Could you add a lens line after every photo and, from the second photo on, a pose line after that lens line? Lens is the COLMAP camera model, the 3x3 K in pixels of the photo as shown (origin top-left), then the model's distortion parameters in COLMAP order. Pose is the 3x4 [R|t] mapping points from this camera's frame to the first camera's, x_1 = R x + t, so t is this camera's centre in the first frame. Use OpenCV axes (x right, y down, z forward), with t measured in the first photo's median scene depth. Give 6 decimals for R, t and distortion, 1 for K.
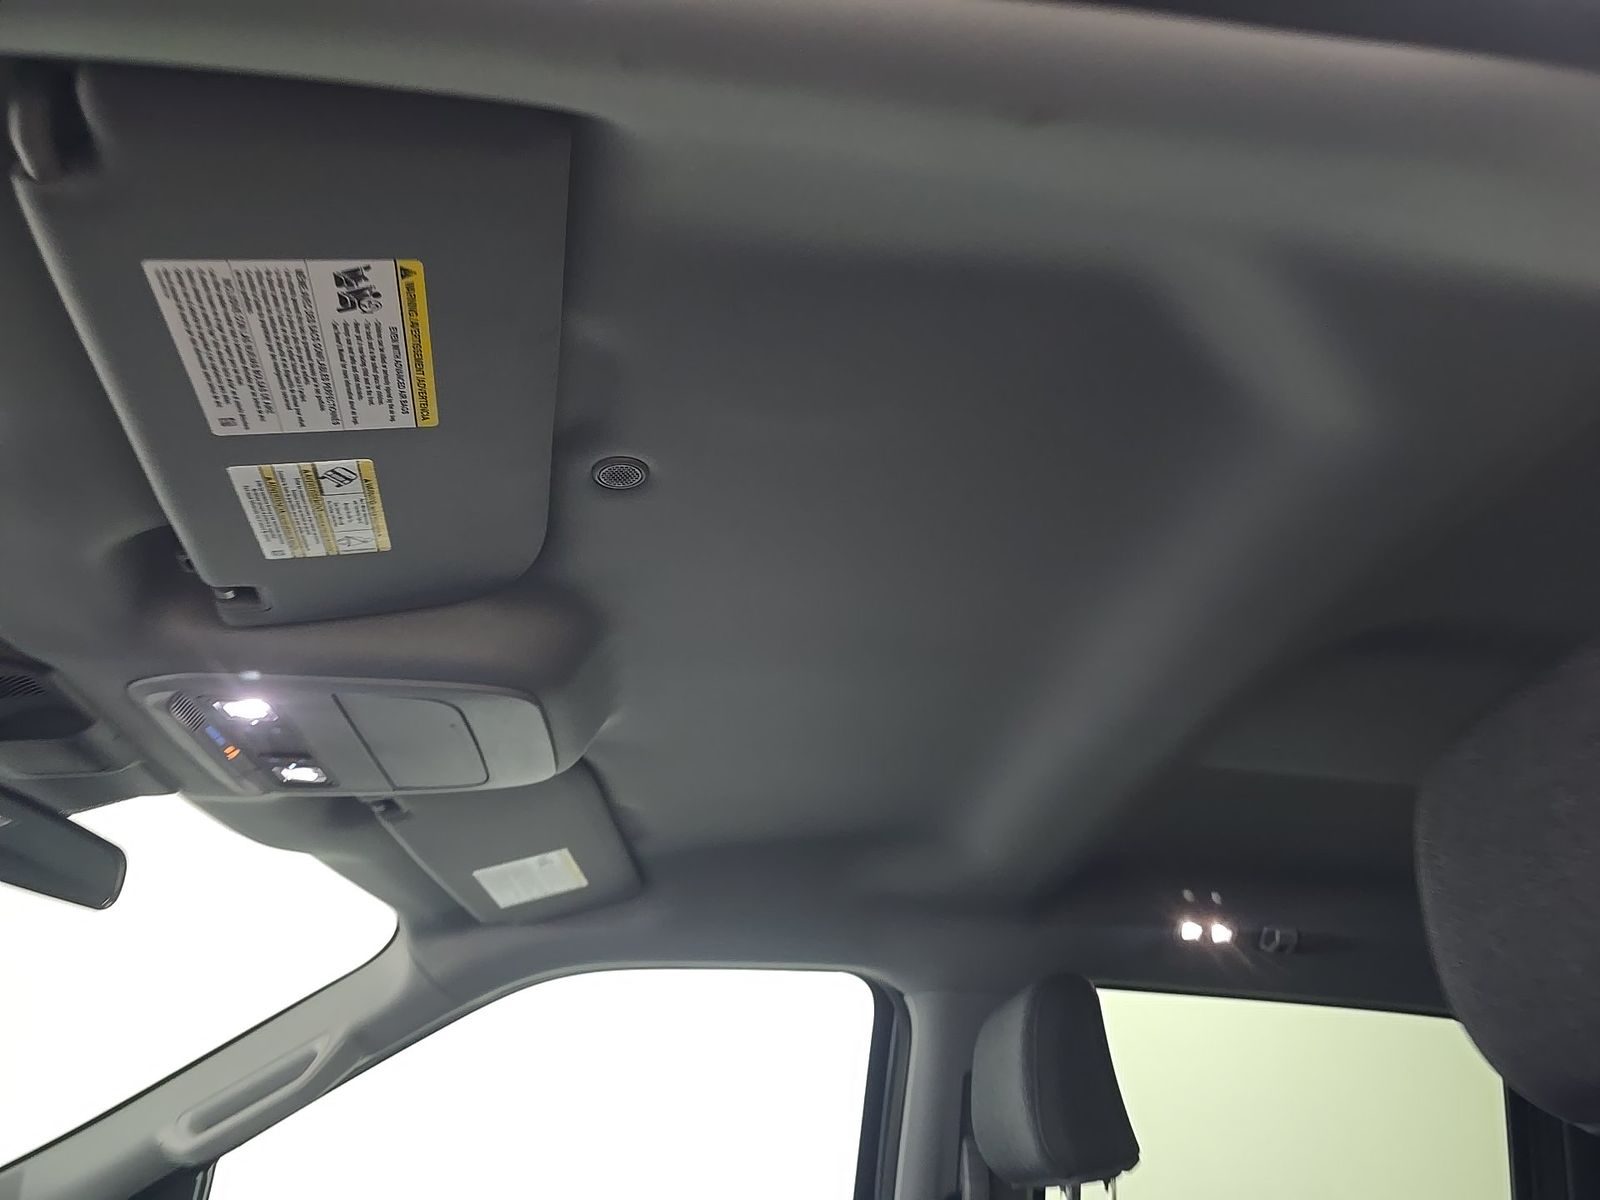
lens RADIAL K [[1052.9, 0, 804.0], [0, 1052.9, 595.4], [0, 0, 1]] dist [0.031755, -0.000205]
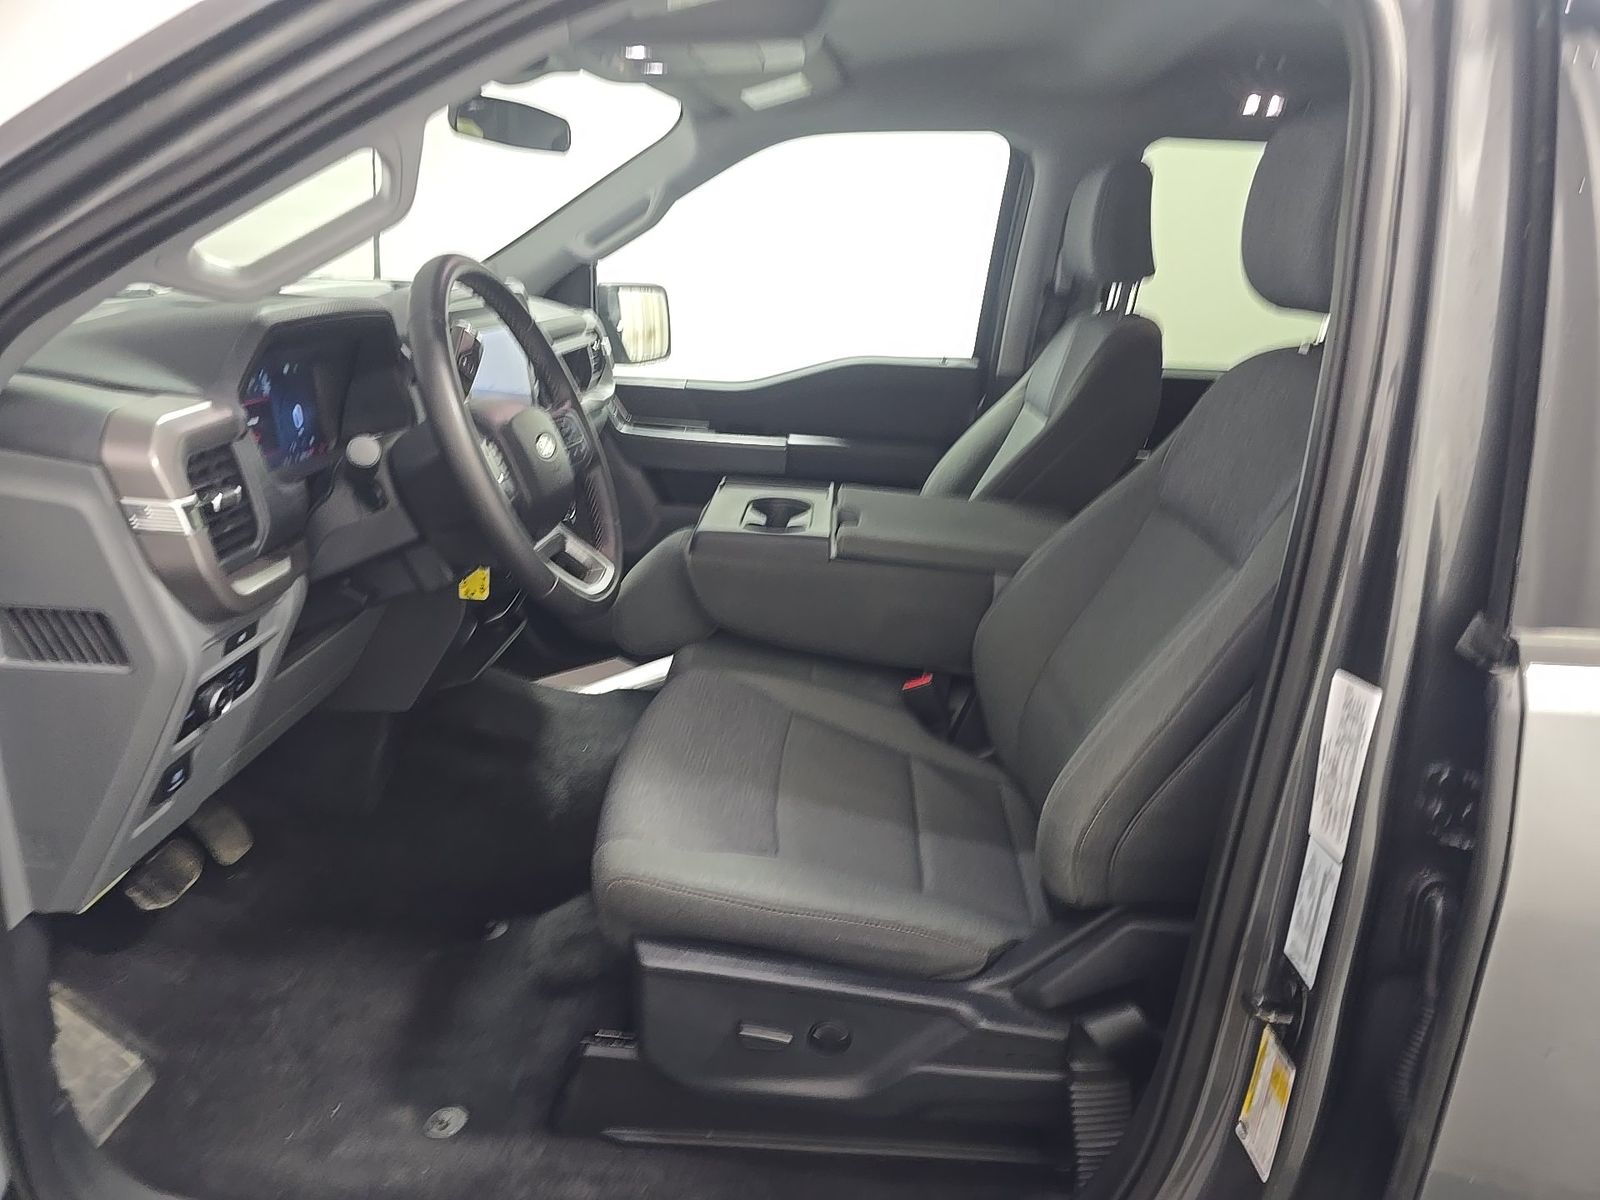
lens RADIAL K [[1052.9, 0, 804.0], [0, 1052.9, 595.4], [0, 0, 1]] dist [0.031755, -0.000205]
pose [[0.989934, 0.041175, -0.135408, 0.008923], [0.073877, 0.665722, 0.742534, -0.334363], [0.120718, -0.745063, 0.655979, -0.447713]]
